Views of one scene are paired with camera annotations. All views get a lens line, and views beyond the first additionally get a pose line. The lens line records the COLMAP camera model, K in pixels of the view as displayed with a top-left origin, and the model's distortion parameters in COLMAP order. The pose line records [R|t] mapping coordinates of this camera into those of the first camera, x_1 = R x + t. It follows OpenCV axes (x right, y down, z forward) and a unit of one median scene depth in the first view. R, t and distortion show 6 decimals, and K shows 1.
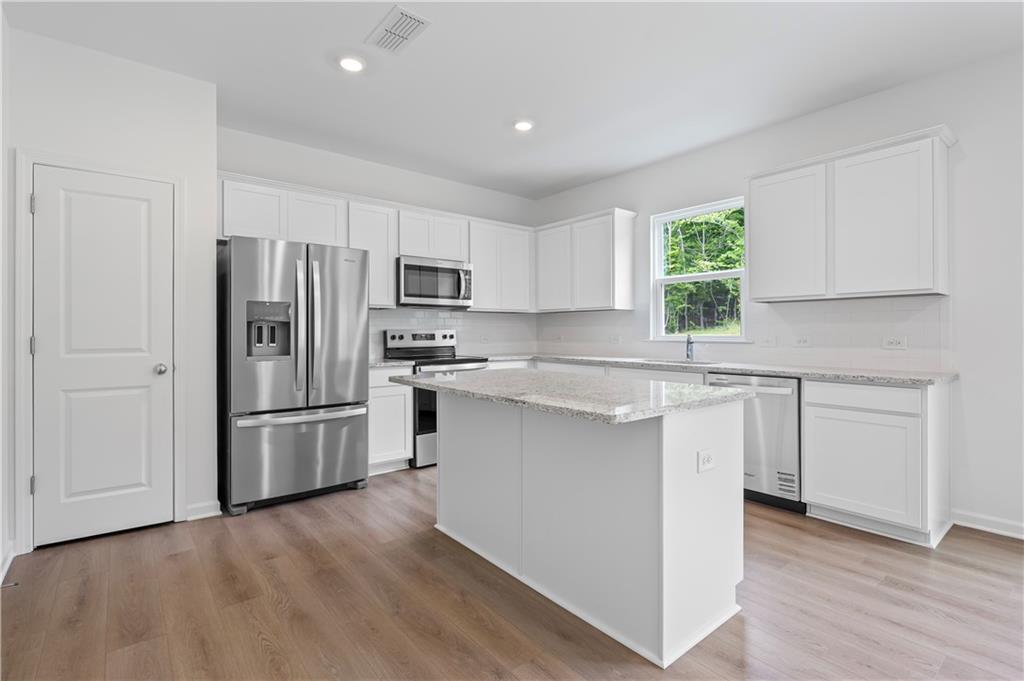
lens RADIAL K [[493.7, 0, 515.9], [0, 493.7, 327.9], [0, 0, 1]] dist [0.001819, 0.000145]
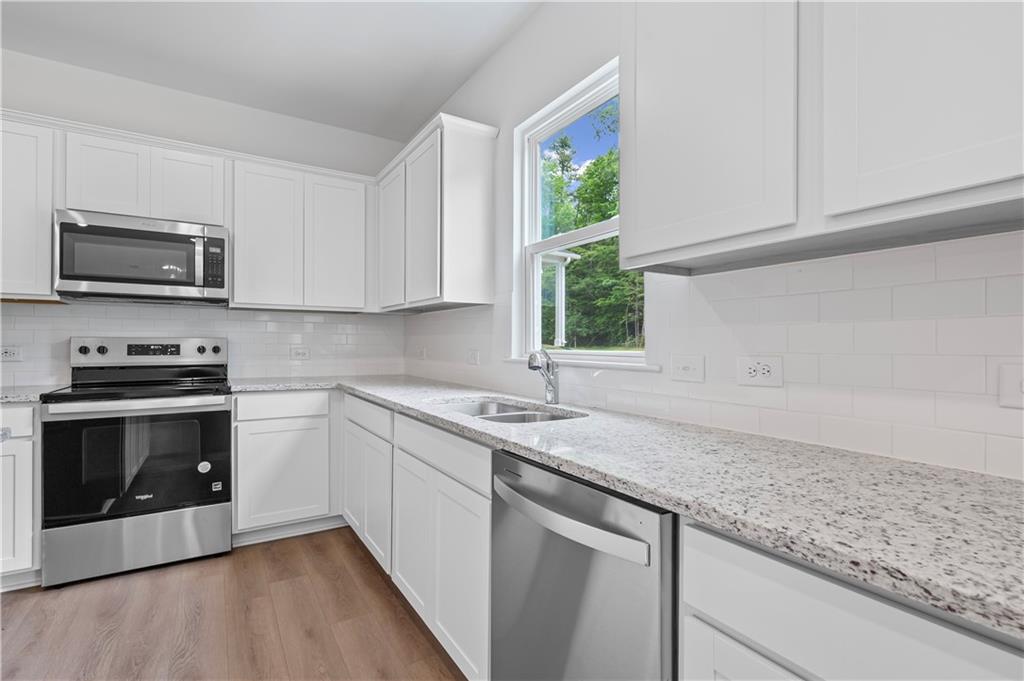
lens RADIAL K [[486.2, 0, 512.0], [0, 486.2, 340.5], [0, 0, 1]] dist [0.001629, 0.000118]
pose [[0.989443, 0.006133, -0.144792, 0.349956], [-0.006045, 0.999981, 0.001050, 0.003892], [0.144796, -0.000164, 0.989462, 0.476298]]
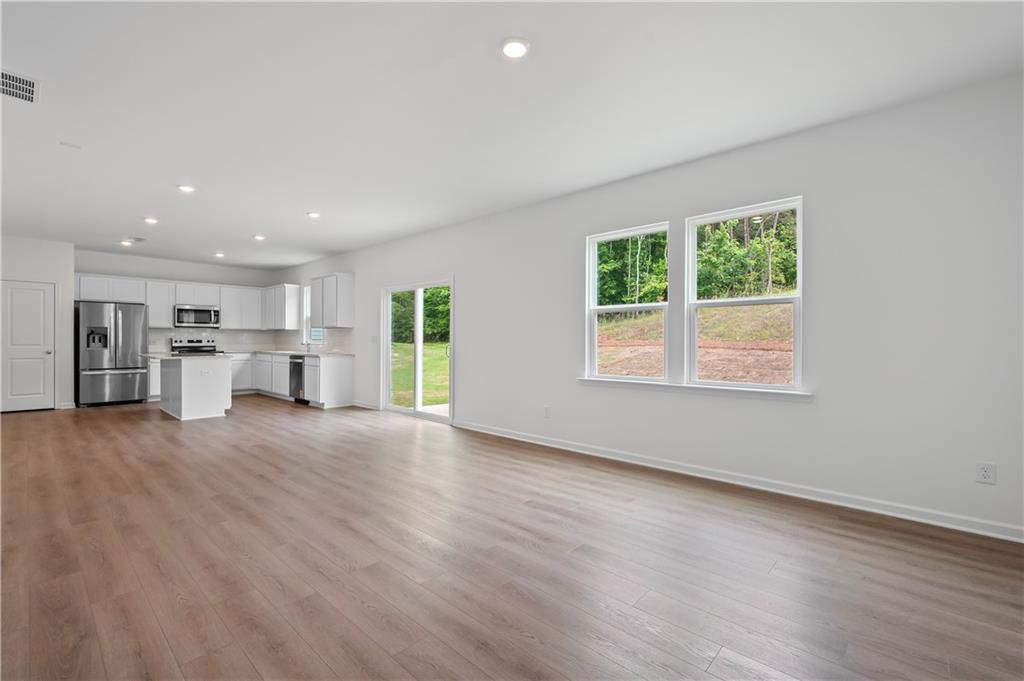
lens RADIAL K [[448.7, 0, 512.0], [0, 448.7, 340.5], [0, 0, 1]] dist [-0.000035, 0.000366]
pose [[0.991489, 0.005285, 0.130081, 0.940122], [-0.006110, 0.999964, 0.005942, -0.005708], [-0.130045, -0.006686, 0.991486, -1.125437]]
